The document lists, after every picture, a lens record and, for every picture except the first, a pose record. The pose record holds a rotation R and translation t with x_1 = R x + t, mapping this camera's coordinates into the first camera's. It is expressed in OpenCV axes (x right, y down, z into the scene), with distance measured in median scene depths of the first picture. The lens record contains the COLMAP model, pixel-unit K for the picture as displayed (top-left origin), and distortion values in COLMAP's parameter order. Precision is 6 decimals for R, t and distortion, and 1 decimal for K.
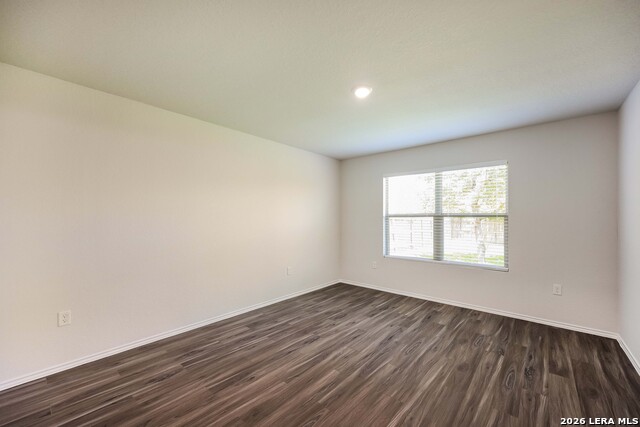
lens RADIAL K [[259.5, 0, 317.0], [0, 259.5, 212.9], [0, 0, 1]] dist [0.016998, 0.000099]
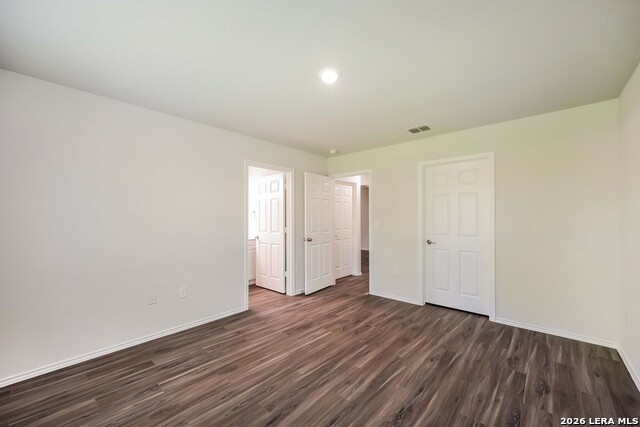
lens RADIAL K [[259.5, 0, 319.8], [0, 259.5, 215.1], [0, 0, 1]] dist [0.016998, 0.000099]
pose [[-1.000000, -0.000260, 0.000163, 0.235531], [-0.000266, 0.999352, -0.036001, 0.049388], [-0.000154, -0.036001, -0.999352, 2.157276]]
